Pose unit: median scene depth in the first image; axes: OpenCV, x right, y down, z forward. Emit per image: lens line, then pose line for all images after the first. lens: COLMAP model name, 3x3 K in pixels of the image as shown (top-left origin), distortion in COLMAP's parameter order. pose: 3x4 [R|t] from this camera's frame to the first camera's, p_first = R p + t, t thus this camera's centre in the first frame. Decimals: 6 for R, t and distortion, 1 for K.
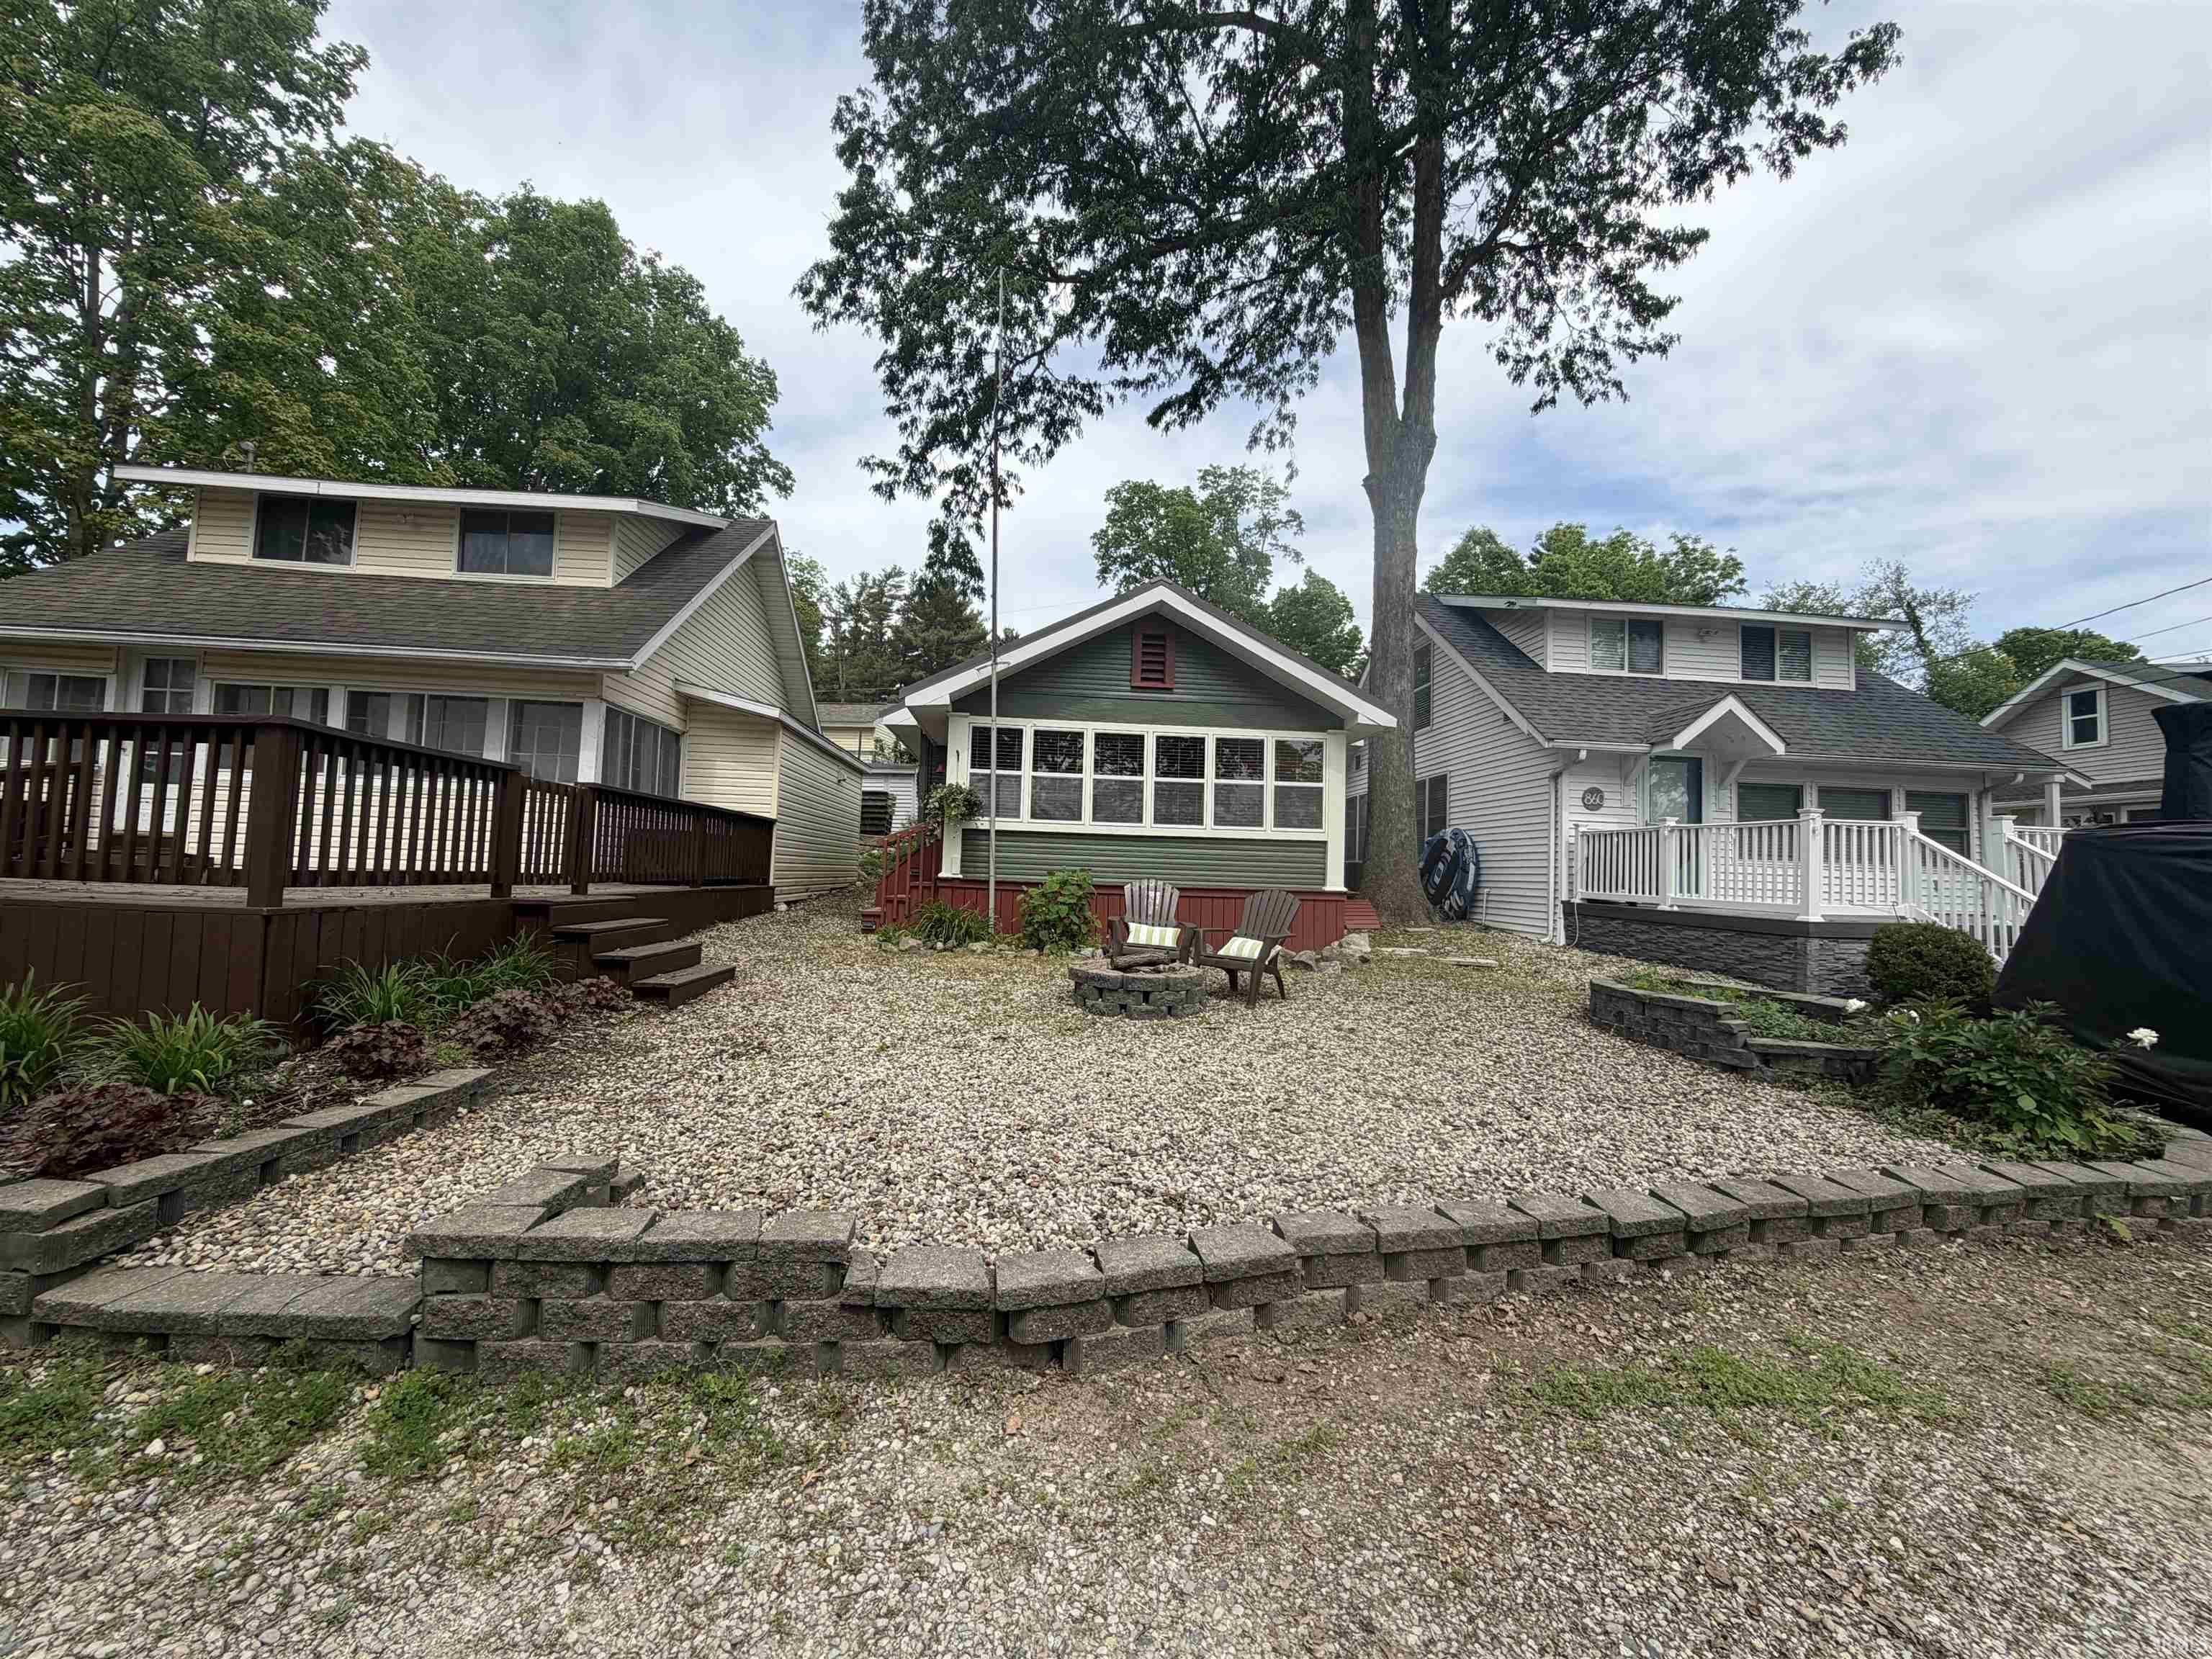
lens RADIAL K [[881.8, 0, 1098.1], [0, 881.8, 824.8], [0, 0, 1]] dist [0.000834, -0.000044]
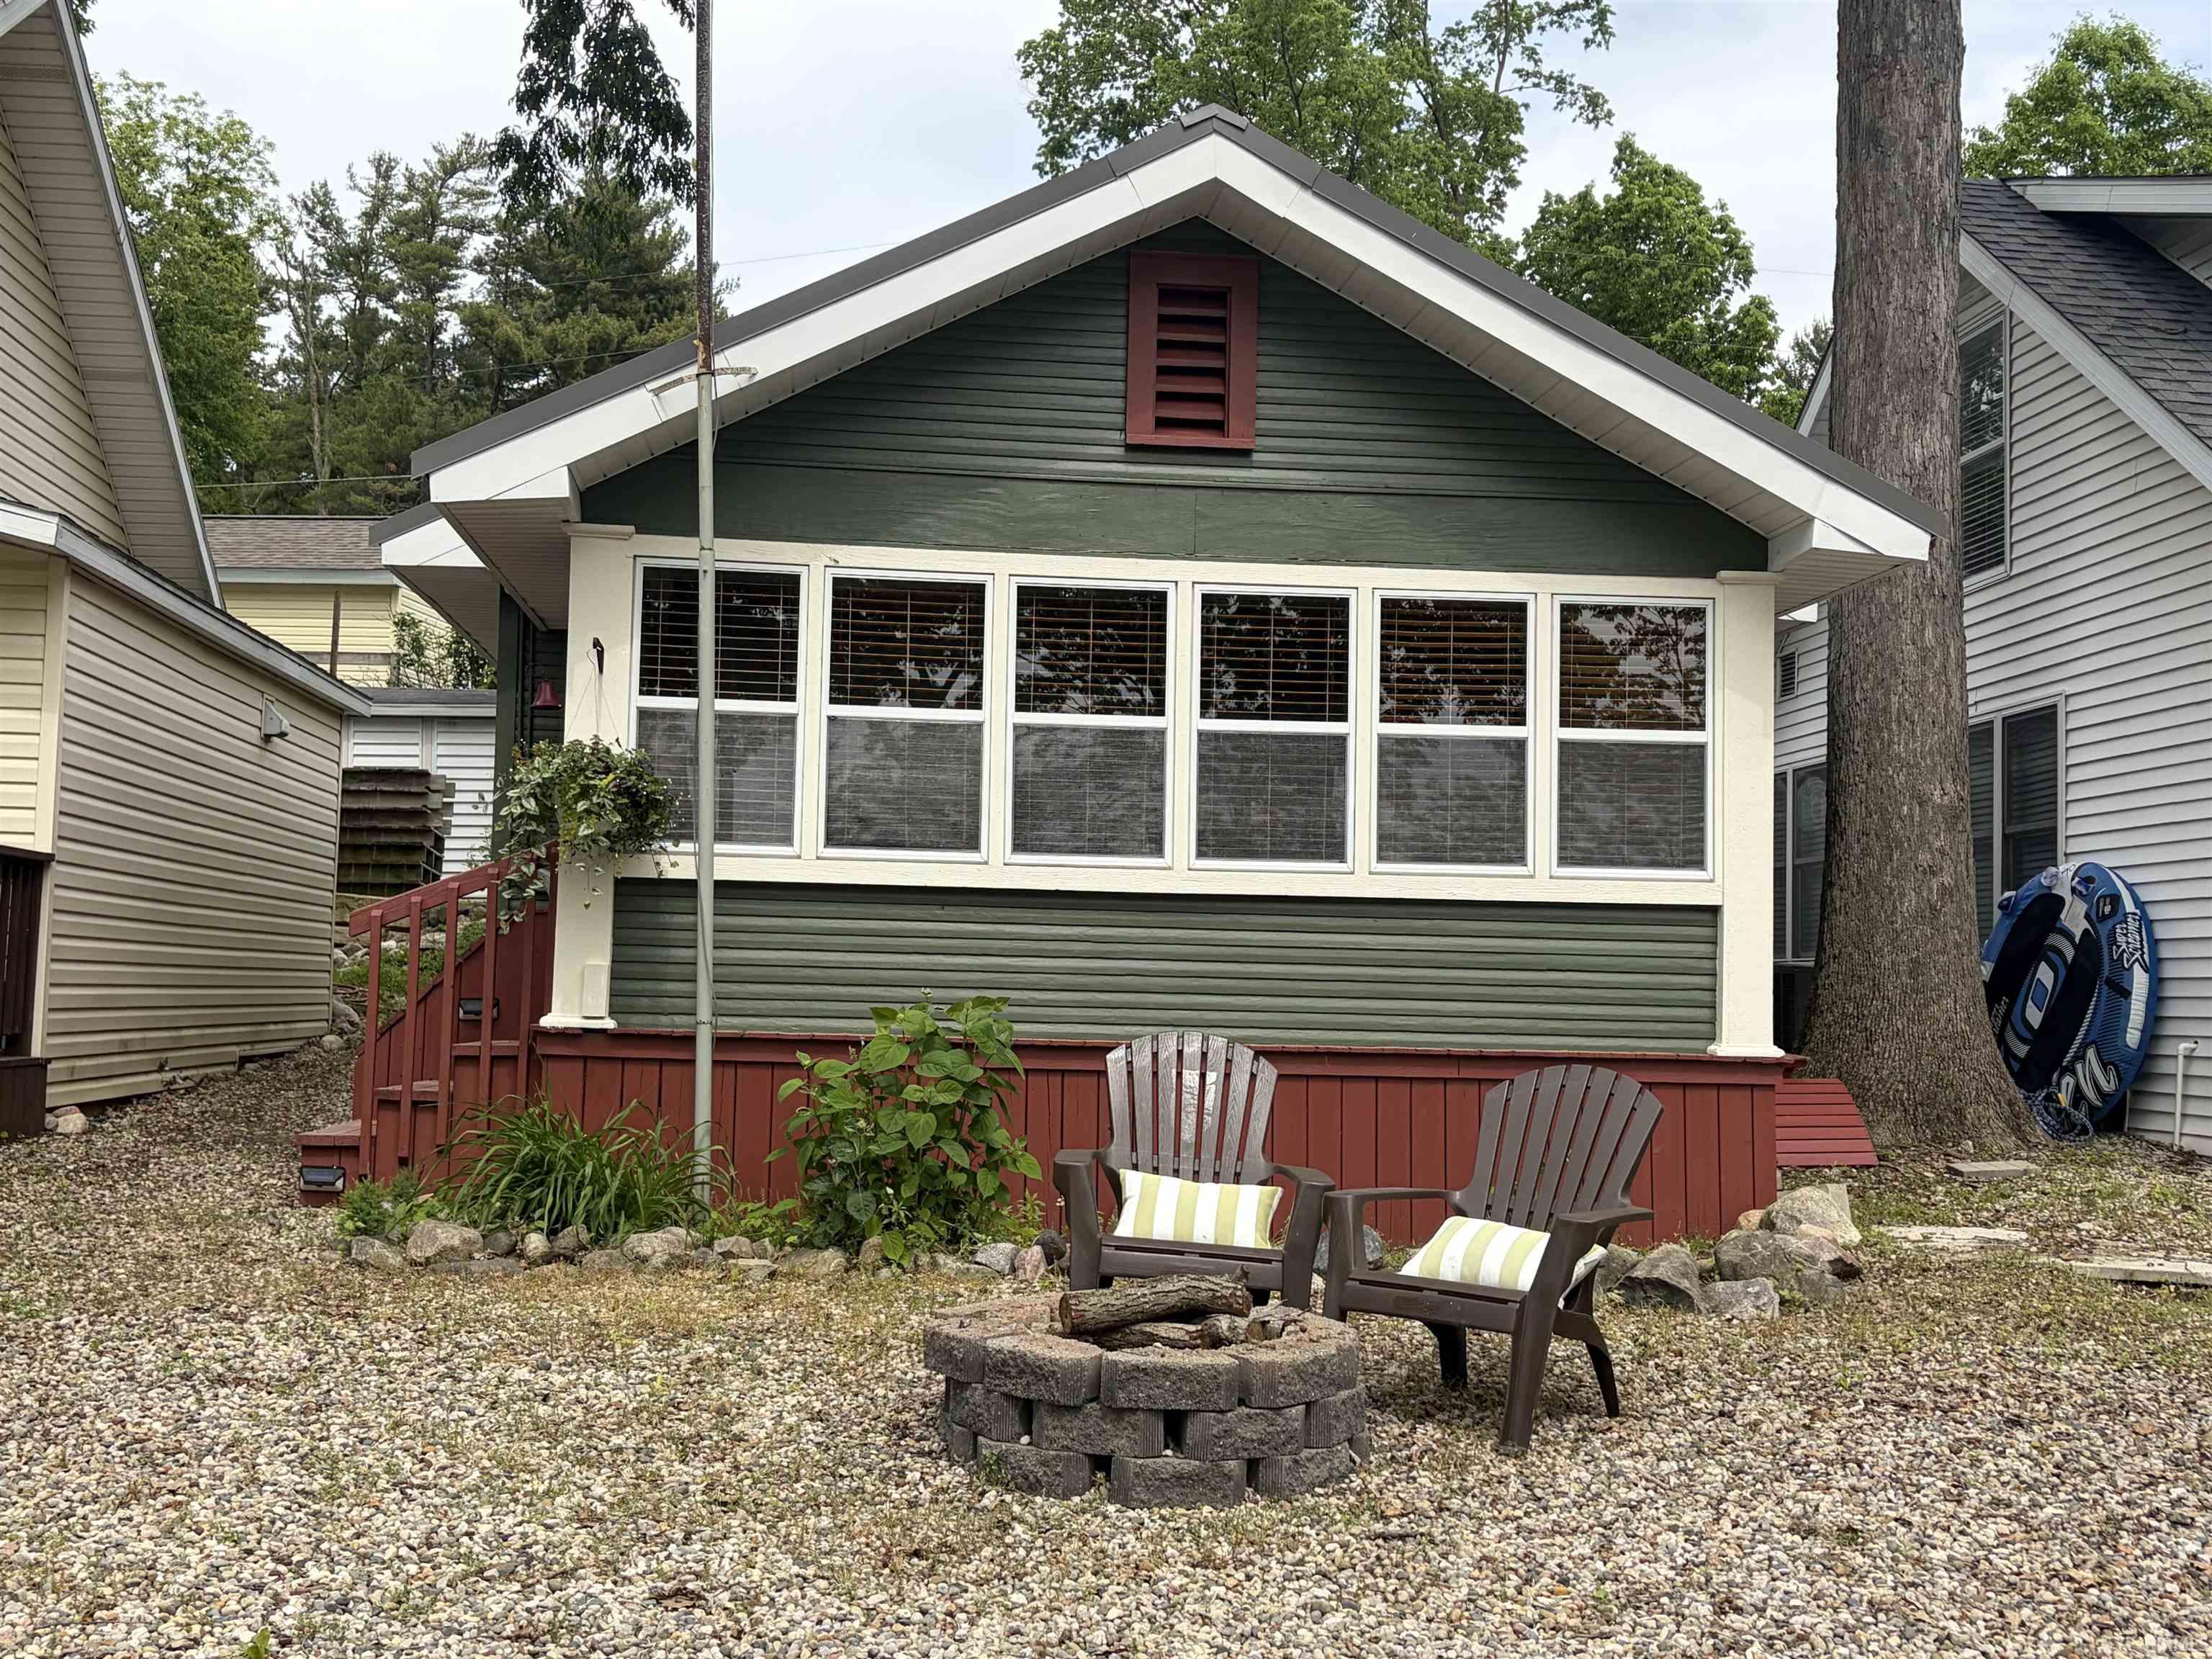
lens RADIAL K [[2392.5, 0, 1106.0], [0, 2392.5, 829.5], [0, 0, 1]] dist [0.059623, -0.019445]
pose [[0.999693, -0.008351, 0.023306, 0.007889], [0.008624, 0.999895, -0.011624, -0.001829], [-0.023206, 0.011822, 0.999661, 0.099766]]
